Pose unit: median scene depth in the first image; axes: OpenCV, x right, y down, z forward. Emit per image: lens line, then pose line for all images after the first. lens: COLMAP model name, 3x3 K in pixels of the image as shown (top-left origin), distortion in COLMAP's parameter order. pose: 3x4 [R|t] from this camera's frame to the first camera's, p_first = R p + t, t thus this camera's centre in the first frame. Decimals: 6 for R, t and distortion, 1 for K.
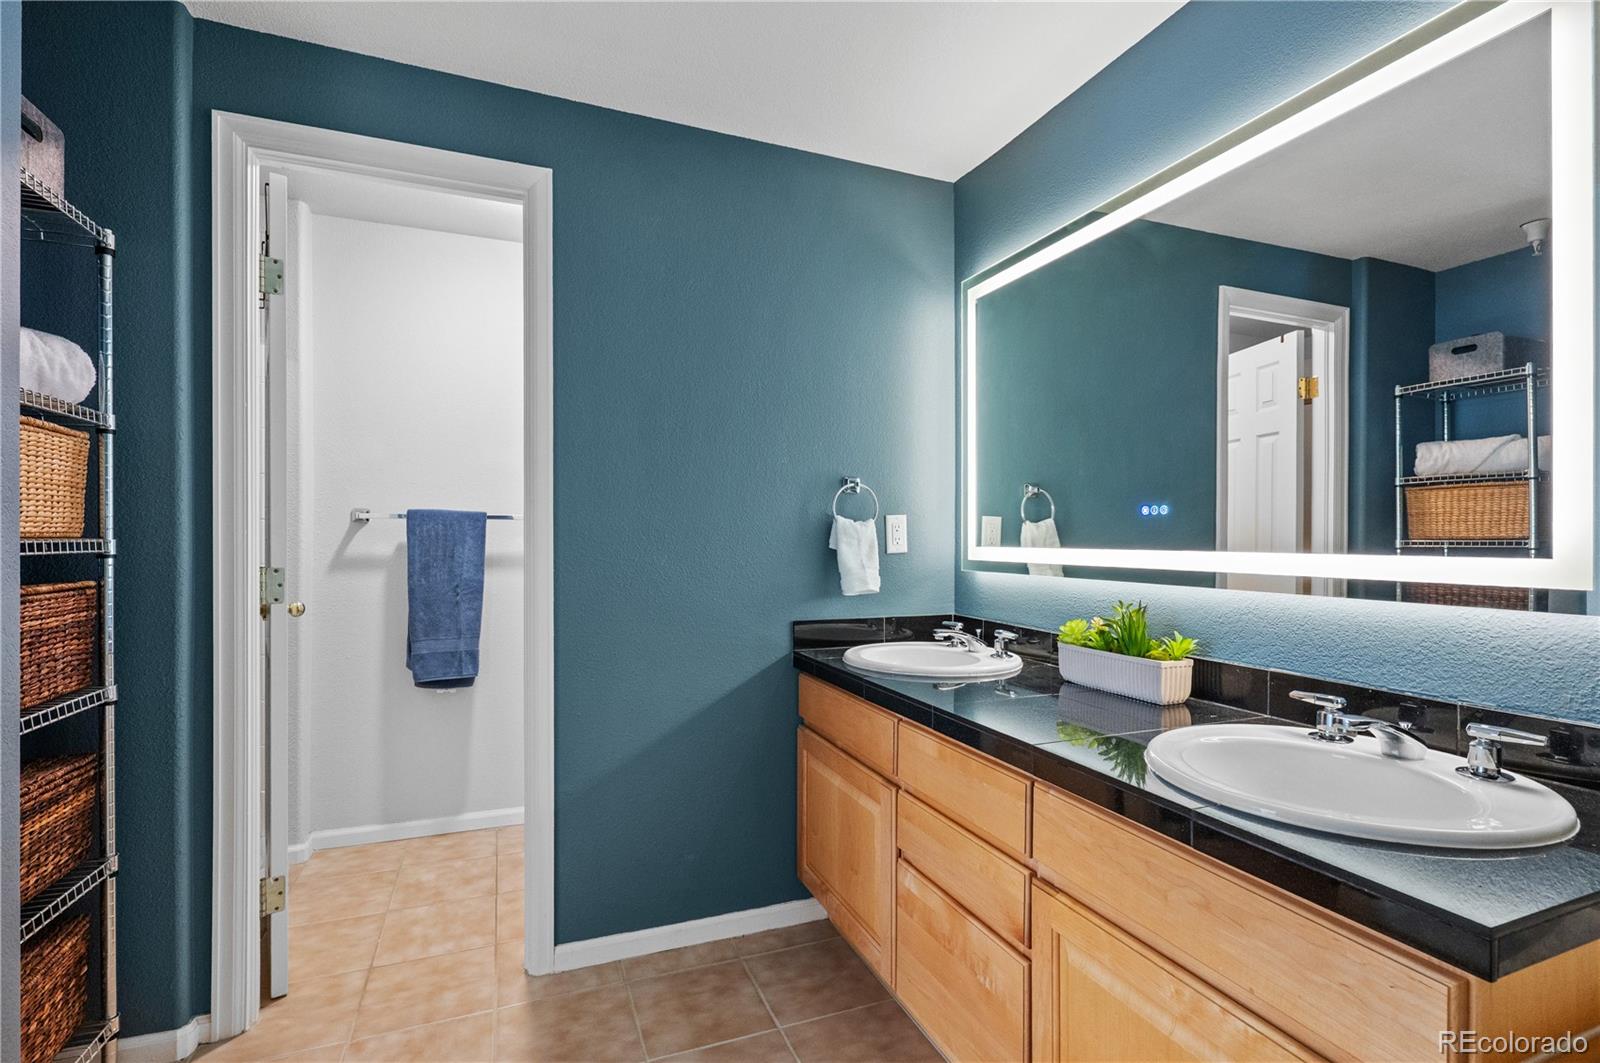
lens RADIAL K [[754.0, 0, 807.6], [0, 754.0, 534.1], [0, 0, 1]] dist [-0.004607, 0.000085]
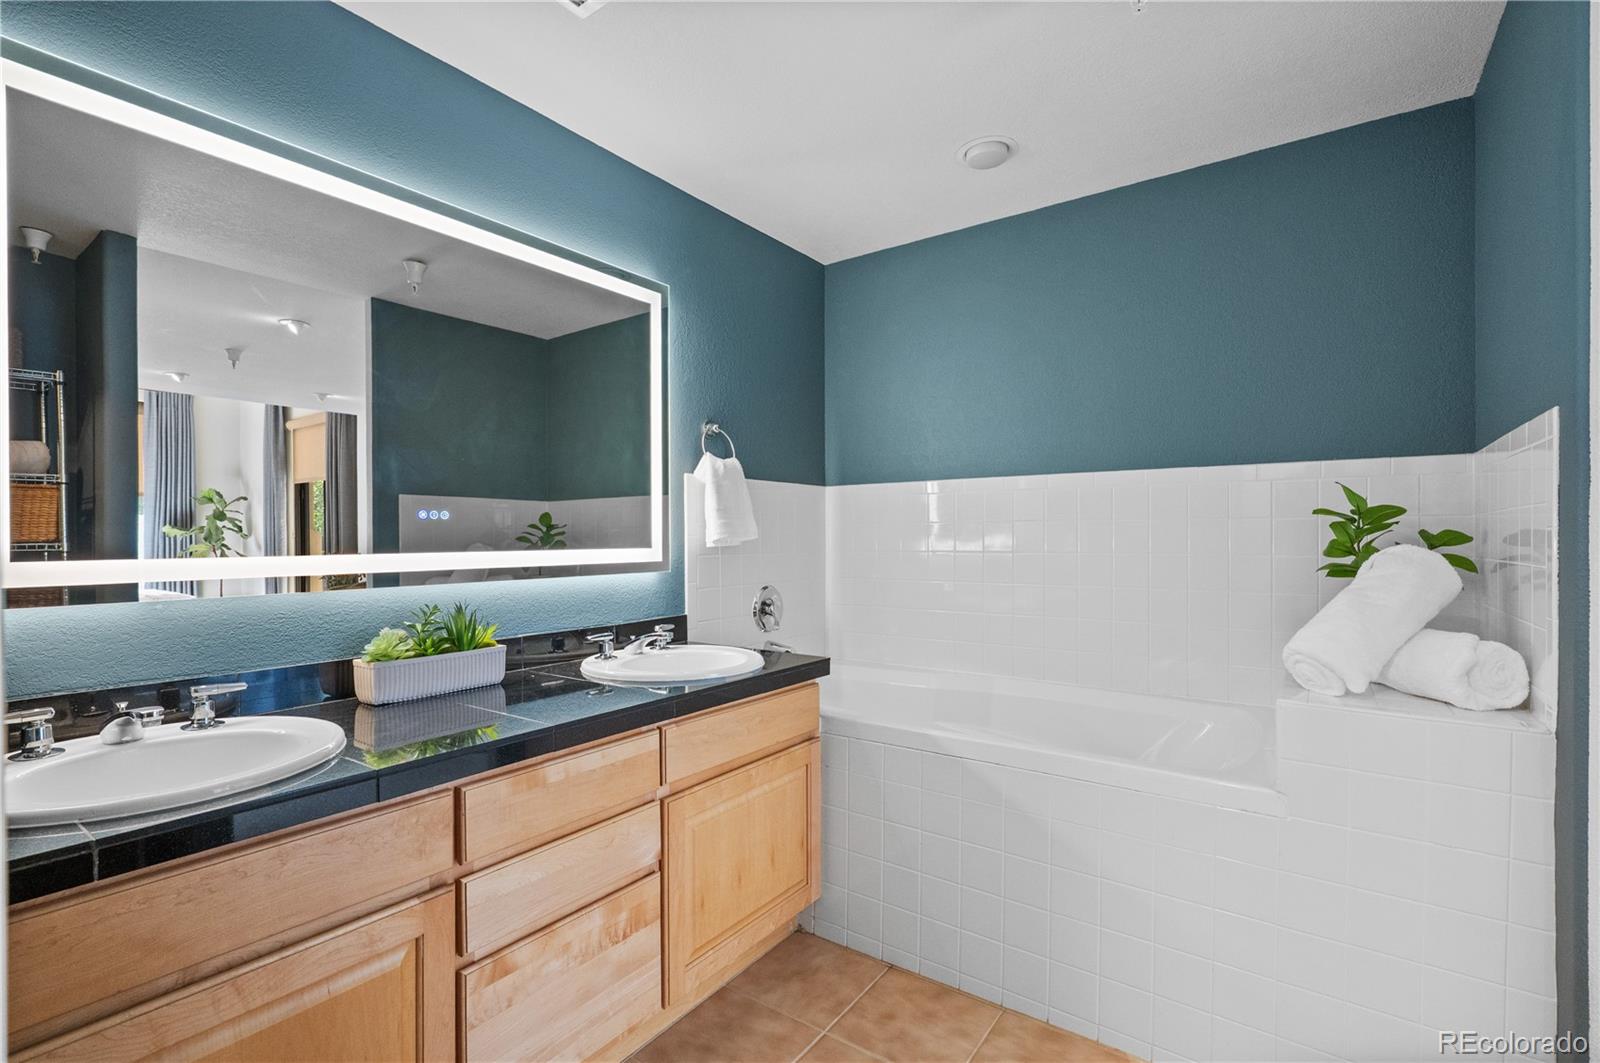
lens RADIAL K [[701.7, 0, 800.0], [0, 701.7, 531.5], [0, 0, 1]] dist [-0.000975, -0.000040]
pose [[-0.526055, 0.006069, 0.850429, -0.630918], [0.000863, 0.999978, -0.006603, -0.001404], [-0.850450, -0.002740, -0.526048, 1.058926]]
